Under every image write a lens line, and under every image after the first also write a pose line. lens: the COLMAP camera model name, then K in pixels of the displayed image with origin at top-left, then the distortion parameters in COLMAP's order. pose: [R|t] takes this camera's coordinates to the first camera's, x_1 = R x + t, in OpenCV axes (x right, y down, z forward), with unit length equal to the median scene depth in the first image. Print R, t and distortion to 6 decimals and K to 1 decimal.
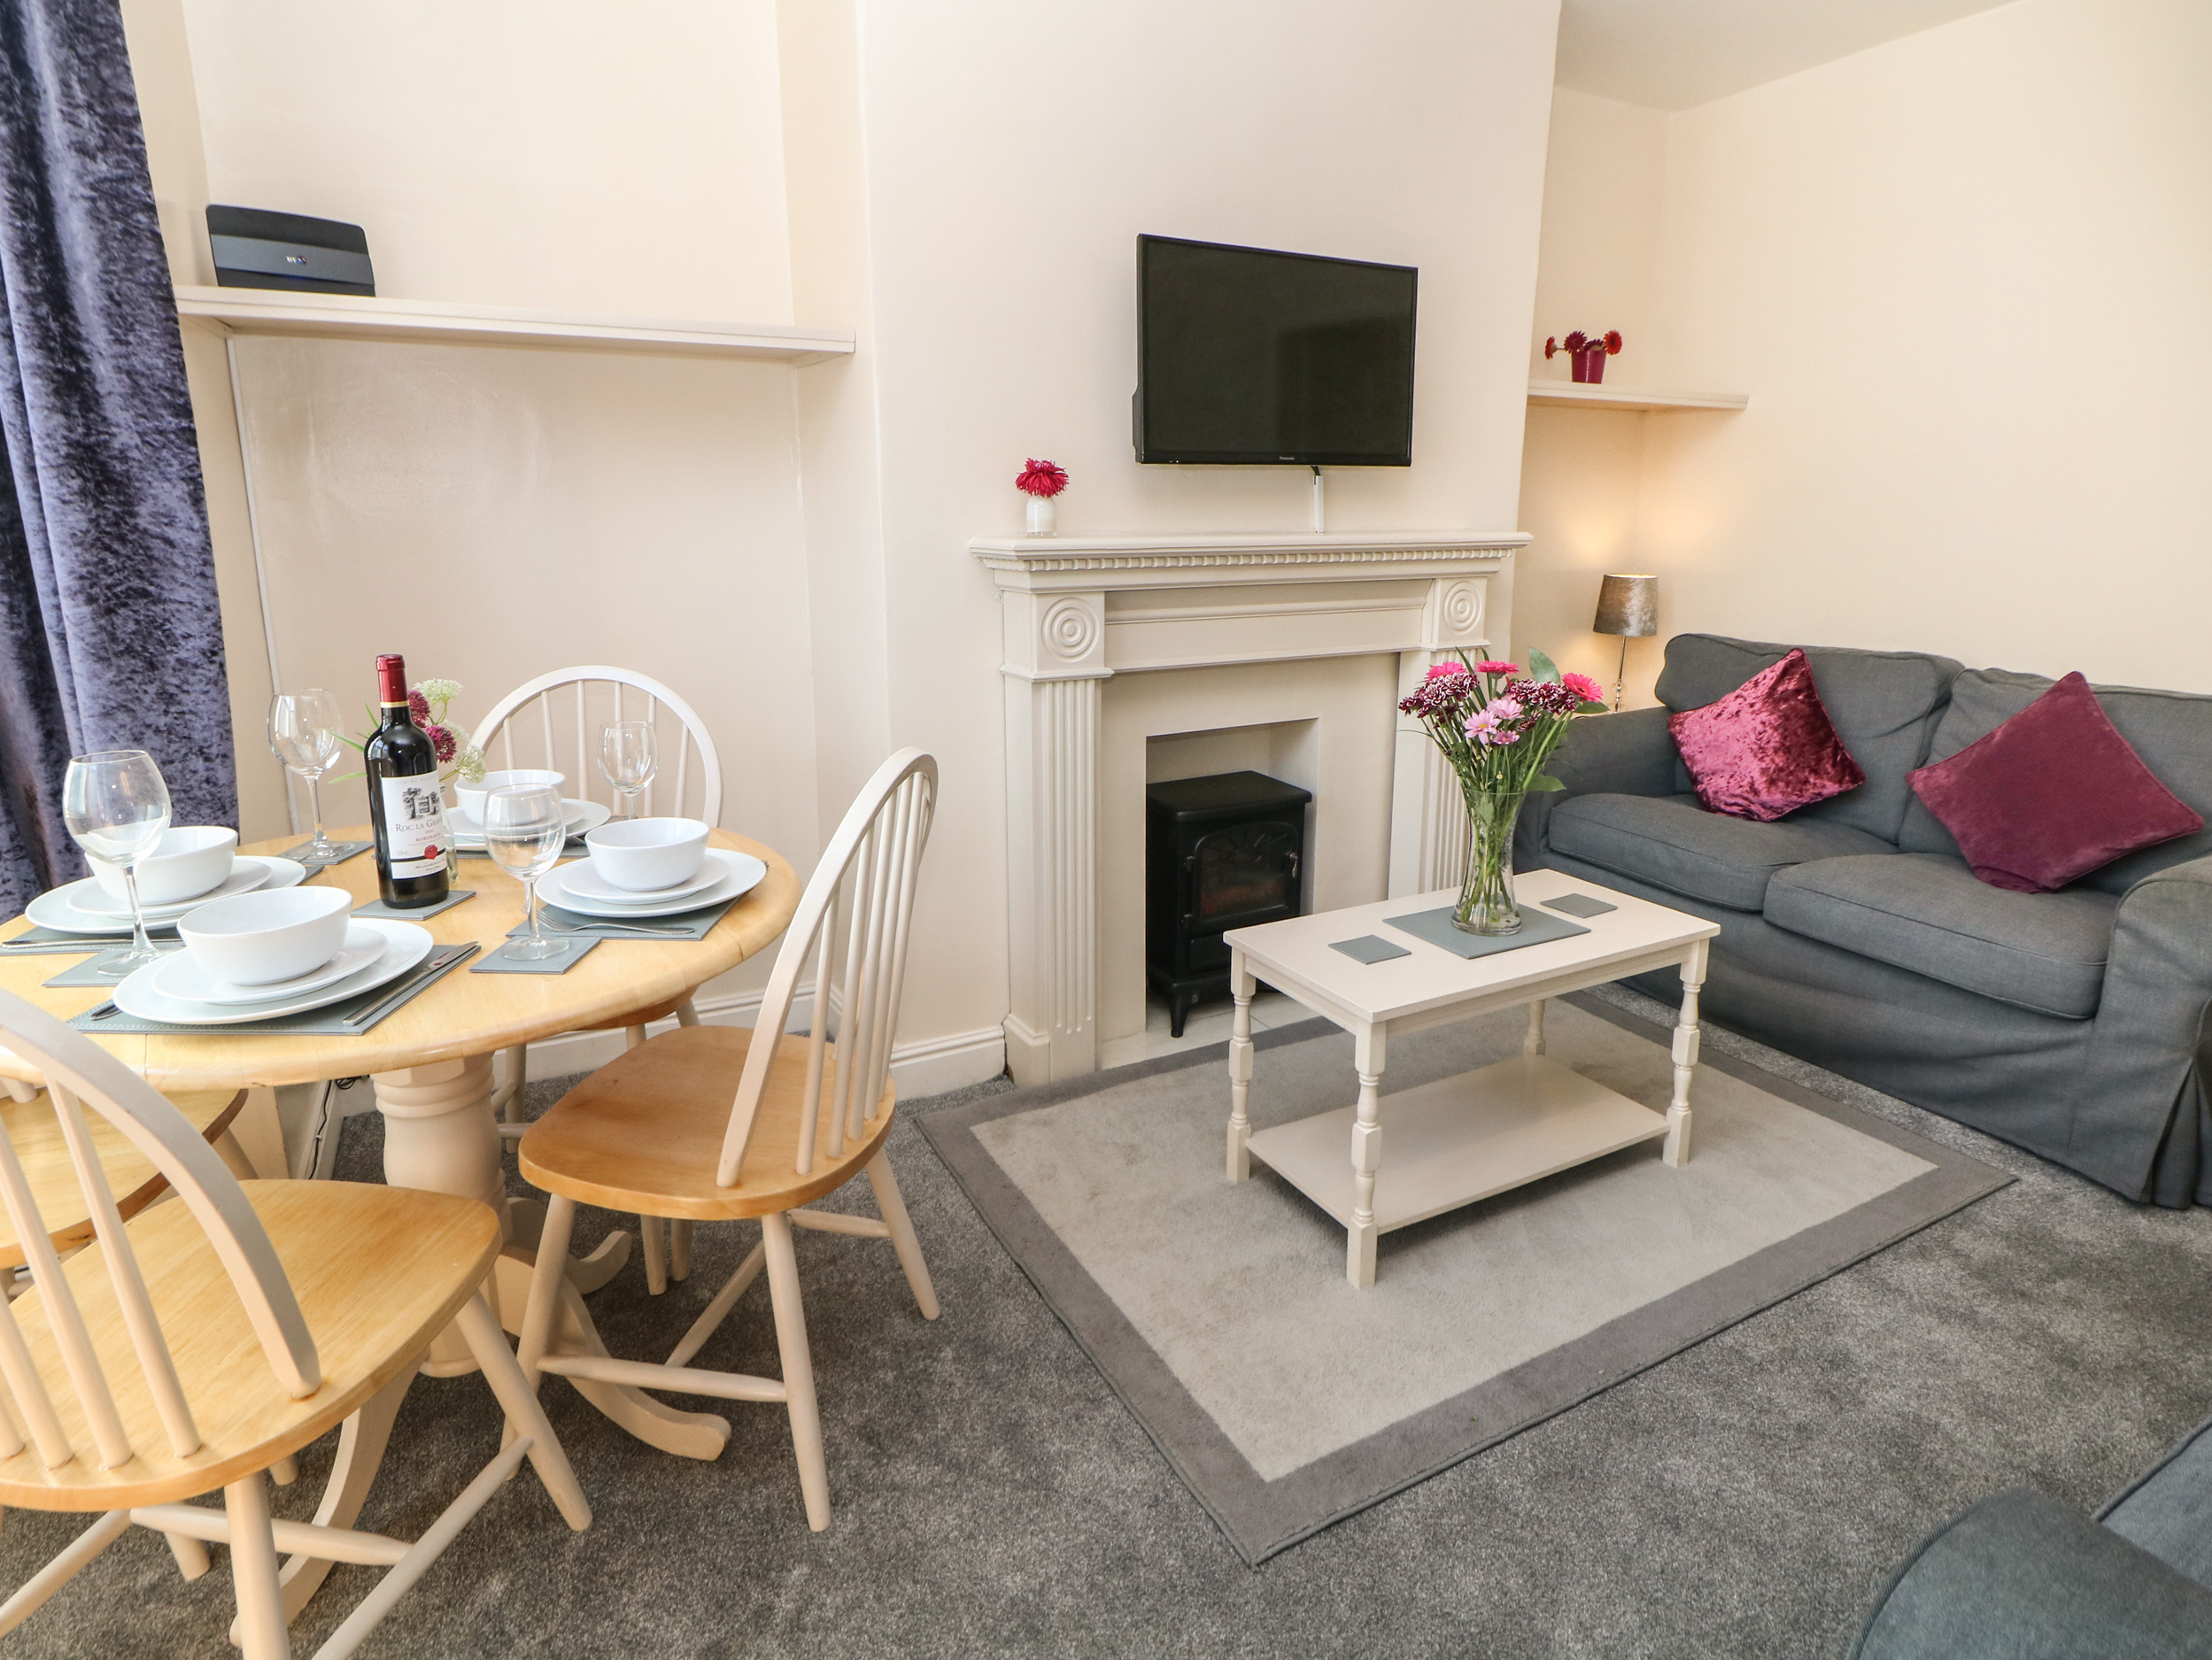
lens RADIAL K [[1182.0, 0, 1138.7], [0, 1182.0, 761.7], [0, 0, 1]] dist [0.006298, -0.016791]
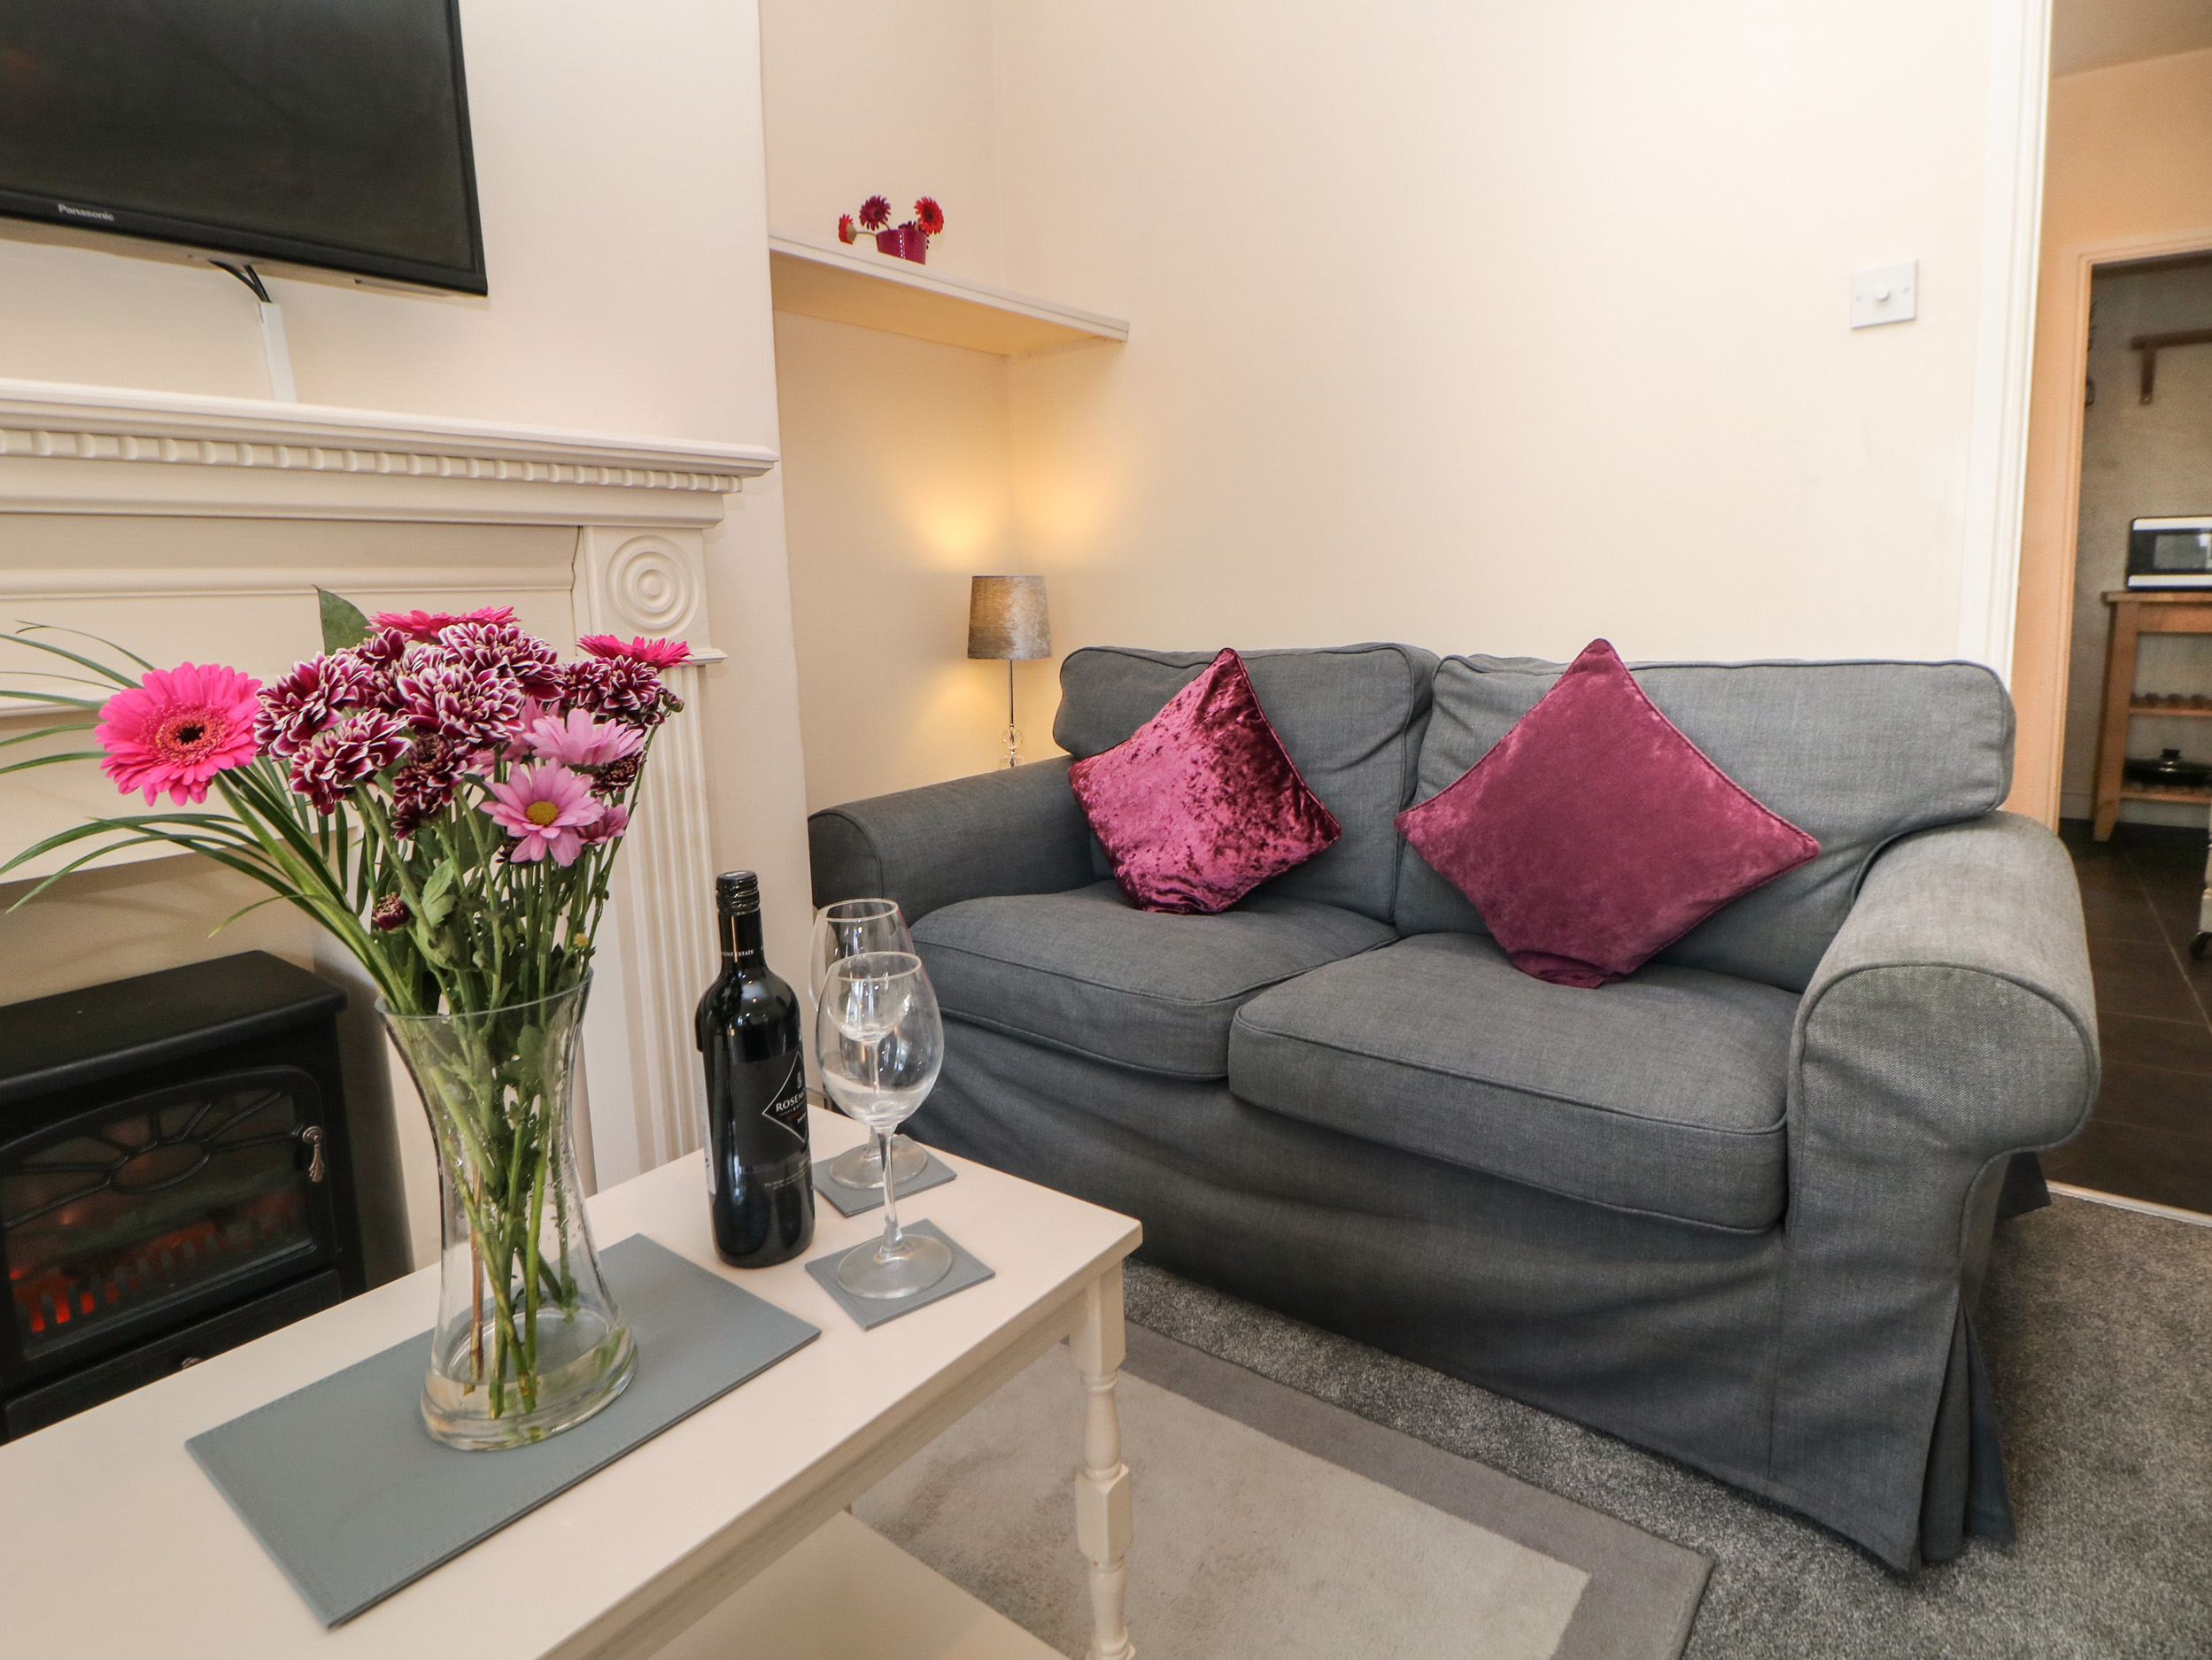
lens RADIAL K [[1182.0, 0, 1138.7], [0, 1182.0, 761.7], [0, 0, 1]] dist [0.006298, -0.016791]
pose [[0.906594, -0.082217, 0.413918, 0.323211], [0.114304, 0.992014, -0.053314, -0.002162], [-0.406229, 0.095647, 0.908752, 0.589868]]
